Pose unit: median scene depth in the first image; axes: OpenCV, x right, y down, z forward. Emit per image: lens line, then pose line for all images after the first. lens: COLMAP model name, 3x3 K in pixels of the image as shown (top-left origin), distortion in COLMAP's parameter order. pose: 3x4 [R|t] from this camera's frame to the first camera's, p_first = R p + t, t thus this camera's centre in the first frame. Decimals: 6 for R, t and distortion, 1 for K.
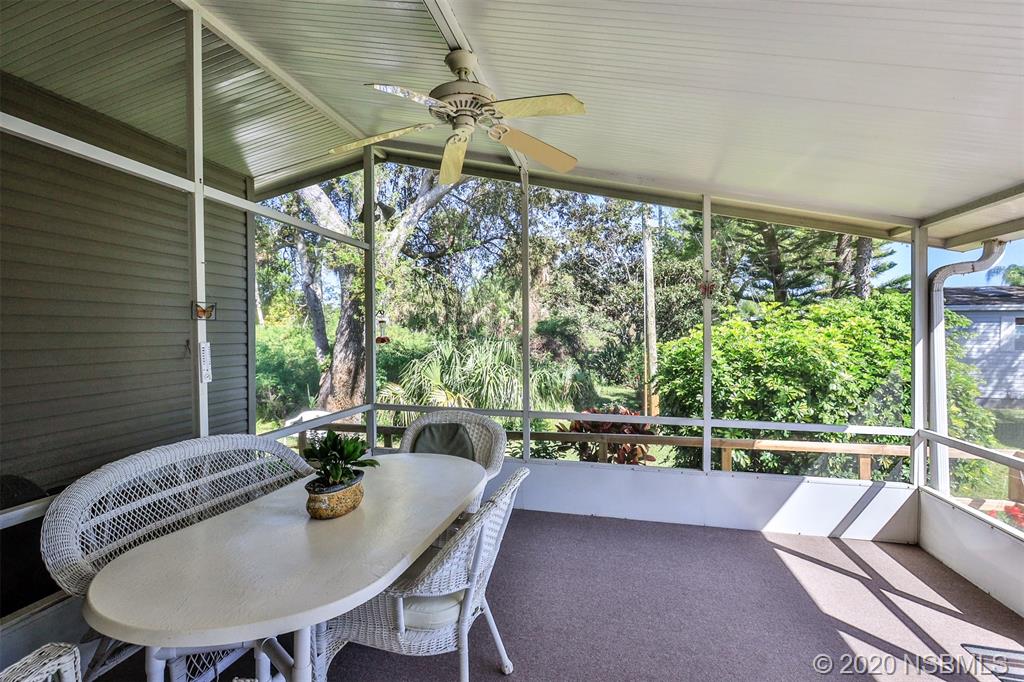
lens RADIAL K [[474.8, 0, 504.4], [0, 474.8, 342.2], [0, 0, 1]] dist [-0.008209, 0.001336]
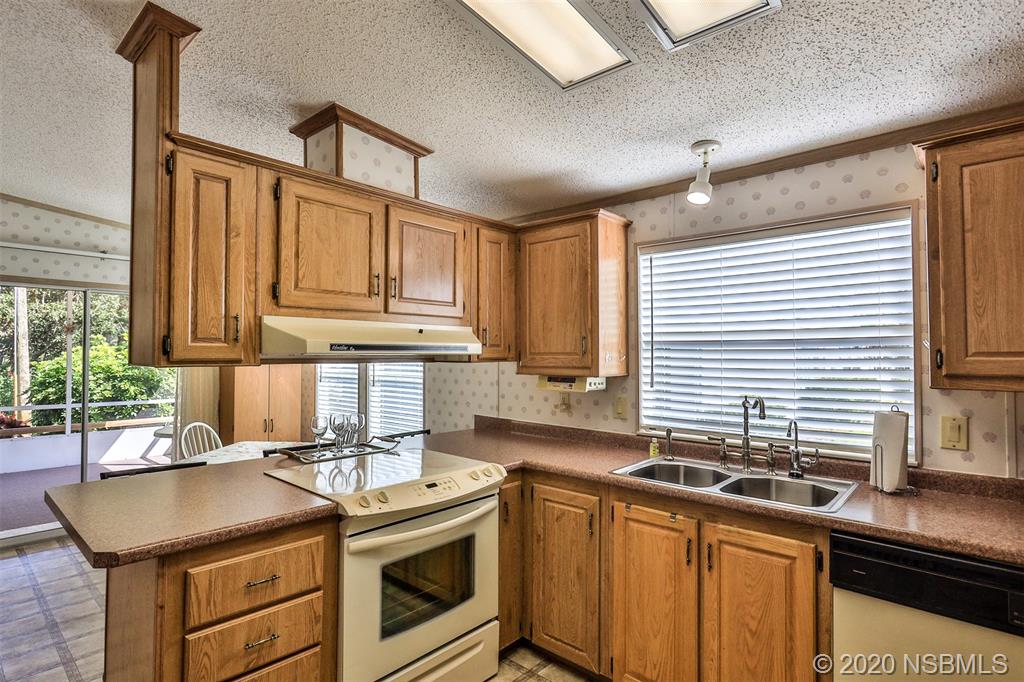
lens RADIAL K [[514.5, 0, 486.3], [0, 514.5, 342.1], [0, 0, 1]] dist [-0.011121, 0.002872]
pose [[0.506501, 0.019170, 0.862026, -0.262275], [0.021221, 0.999173, -0.034689, 0.022290], [-0.861978, 0.035863, 0.505675, -0.805120]]
